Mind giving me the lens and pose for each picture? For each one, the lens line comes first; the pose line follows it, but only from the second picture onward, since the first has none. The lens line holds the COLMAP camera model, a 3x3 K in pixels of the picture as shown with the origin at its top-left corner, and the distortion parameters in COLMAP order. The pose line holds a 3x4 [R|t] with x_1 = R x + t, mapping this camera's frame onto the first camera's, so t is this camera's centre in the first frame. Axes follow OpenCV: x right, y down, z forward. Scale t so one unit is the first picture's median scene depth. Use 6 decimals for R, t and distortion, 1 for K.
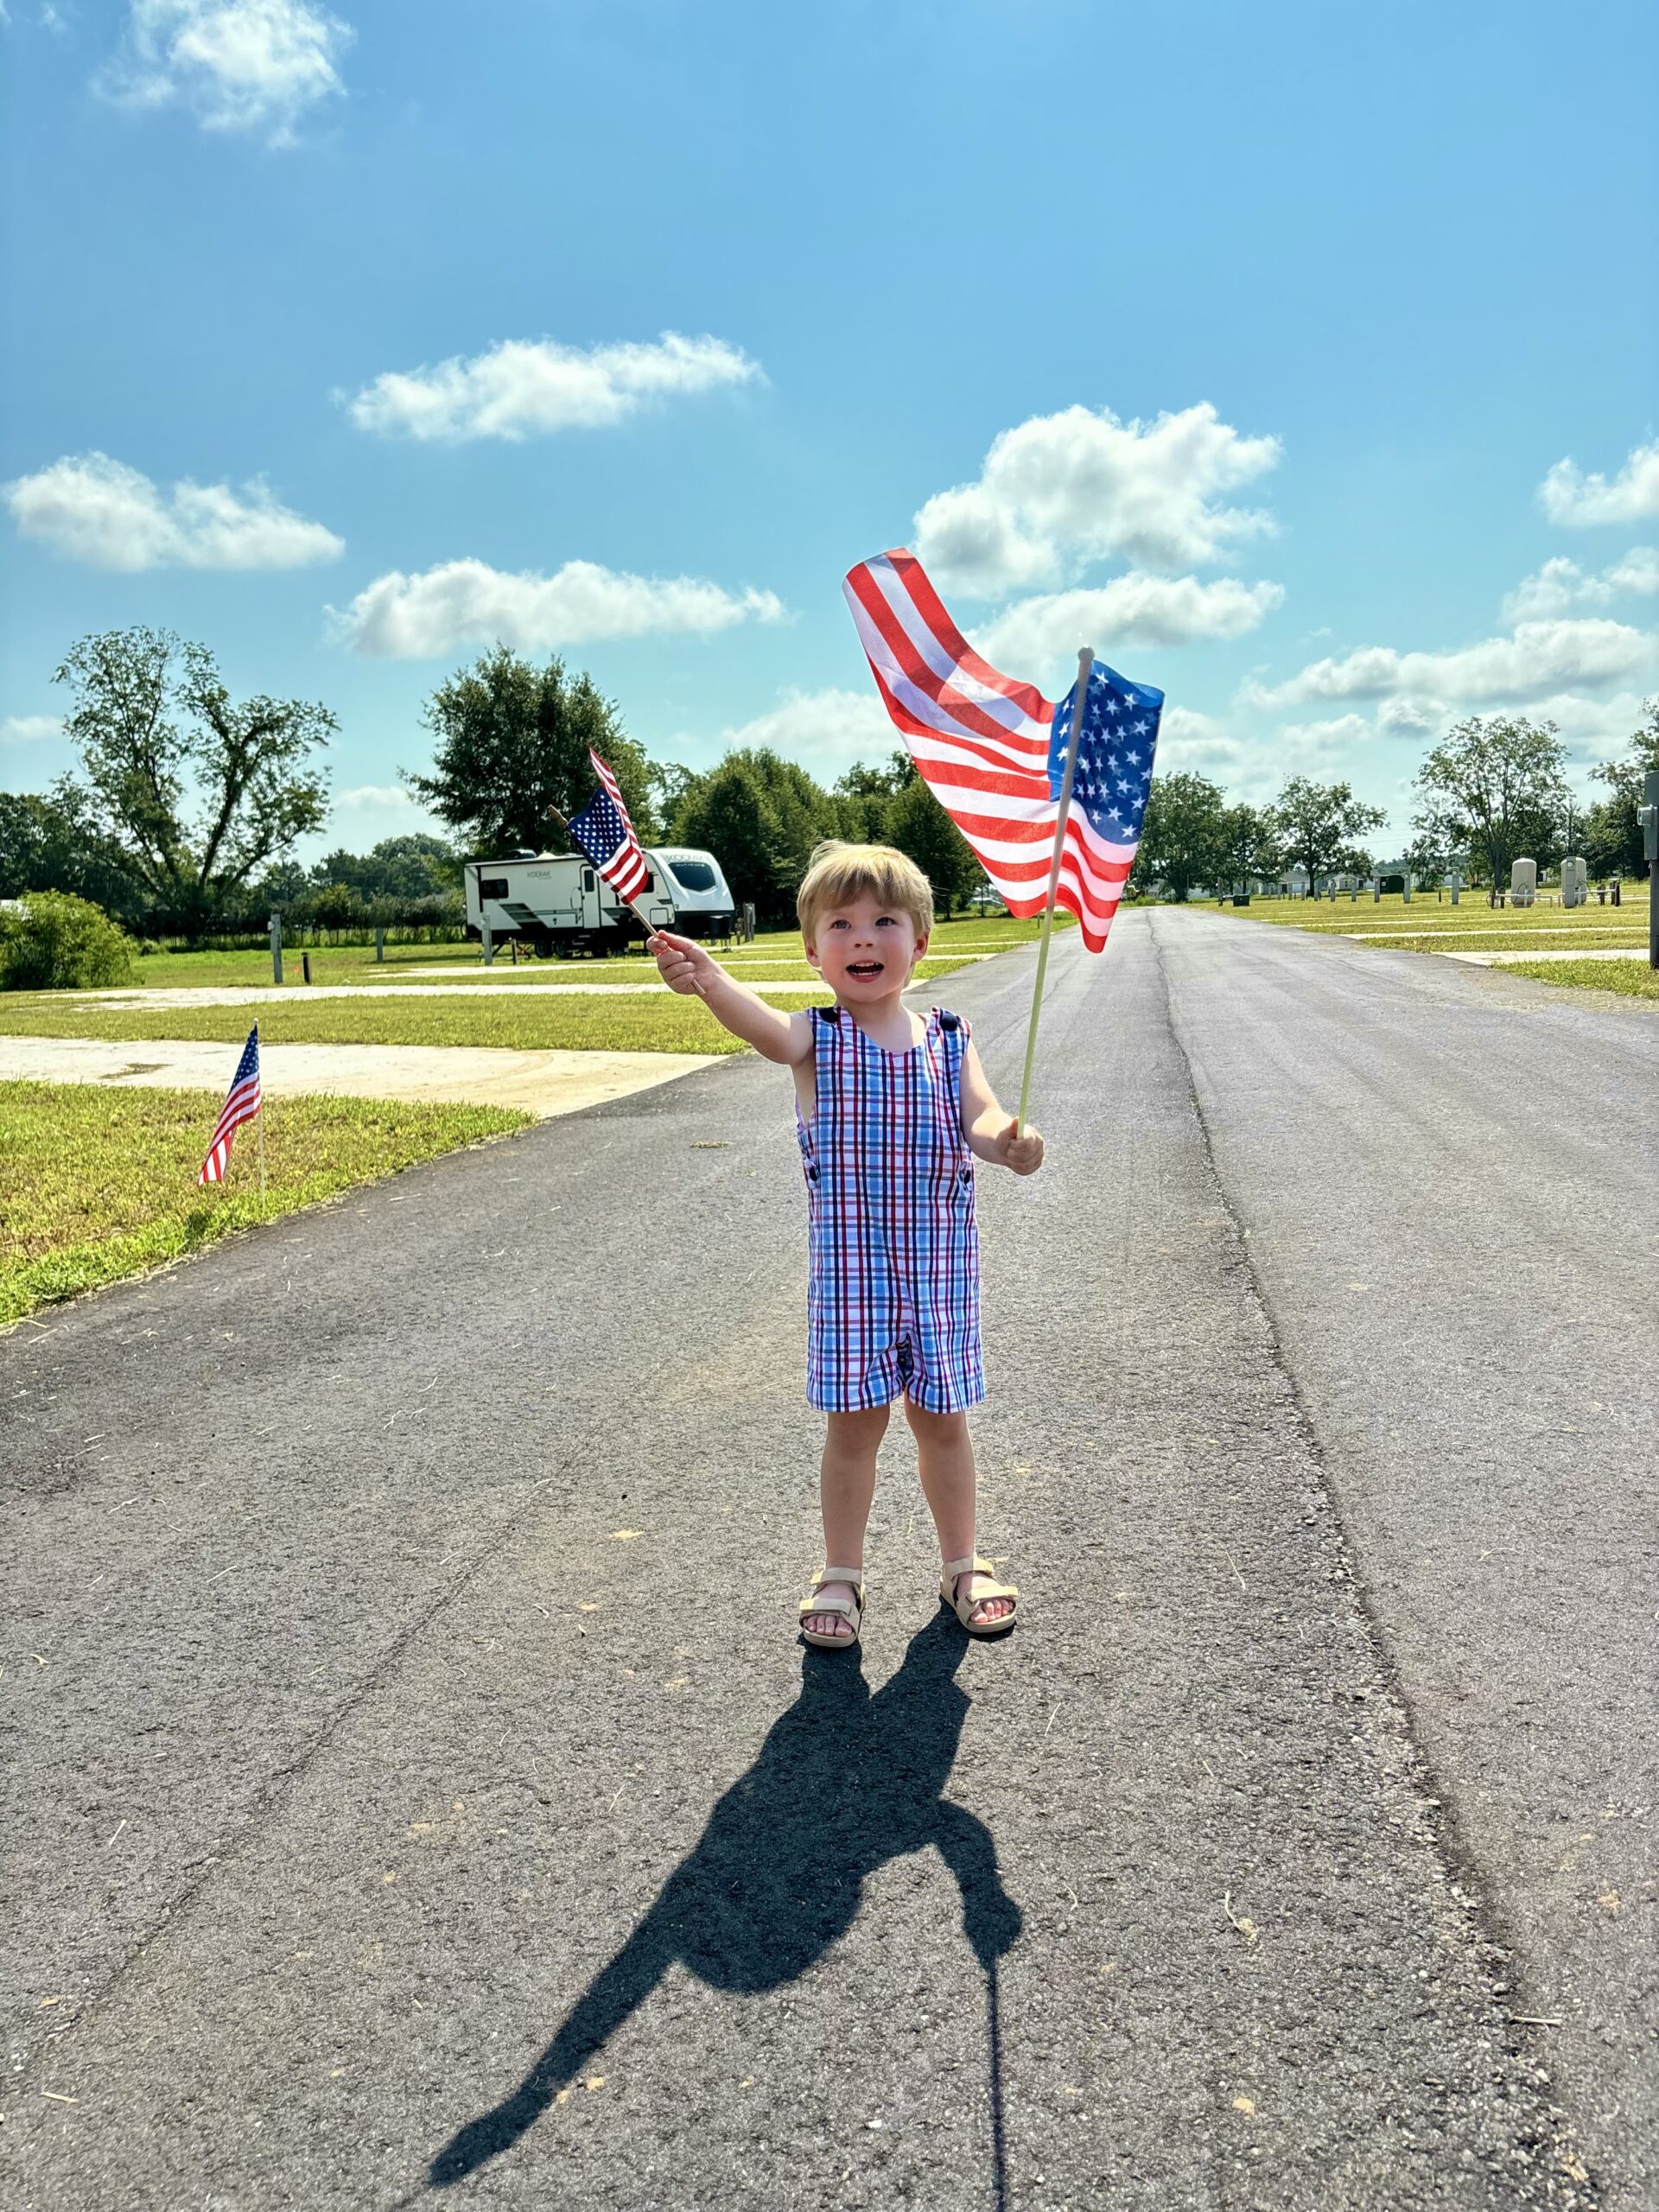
lens RADIAL K [[1668.9, 0, 829.5], [0, 1668.9, 1106.0], [0, 0, 1]] dist [0.470989, 0.000066]
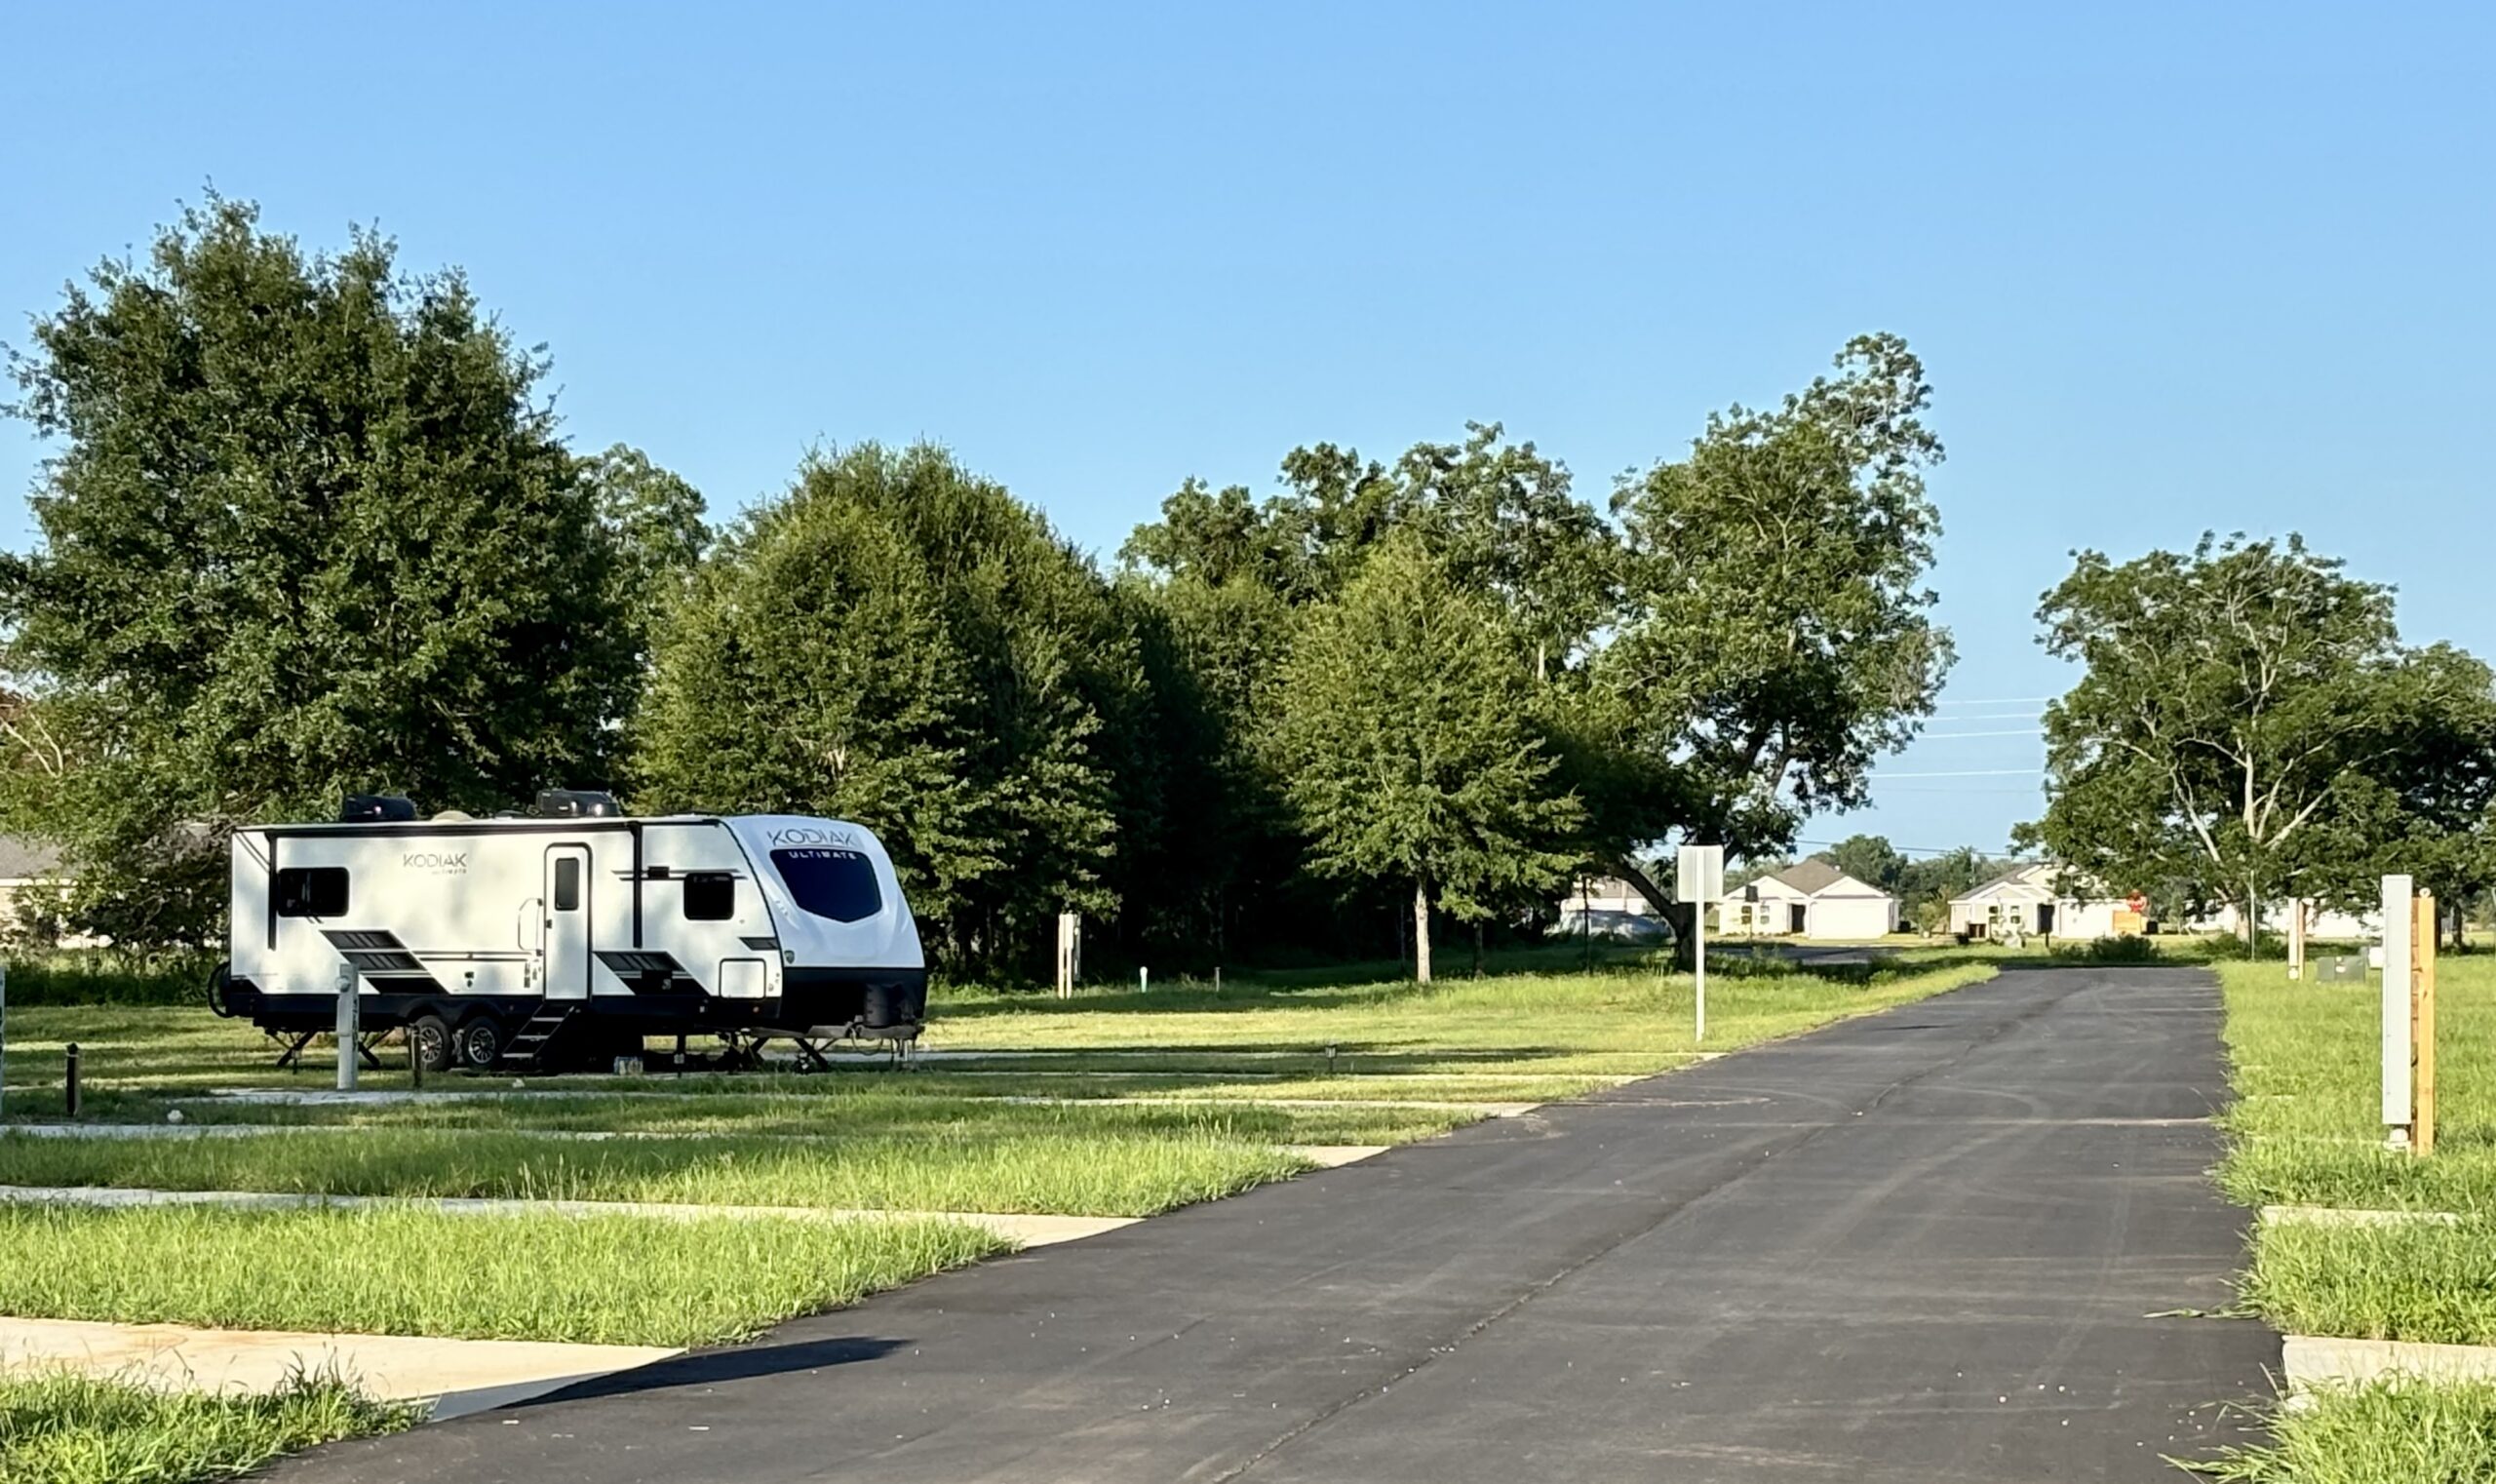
lens RADIAL K [[6143.4, 0, 1248.0], [0, 6143.4, 742.0], [0, 0, 1]] dist [-0.816029, -0.081501]
pose [[0.998758, 0.039741, 0.030046, -0.023667], [-0.034955, 0.988696, -0.145803, 0.033714], [-0.035501, 0.144572, 0.988857, -0.384591]]
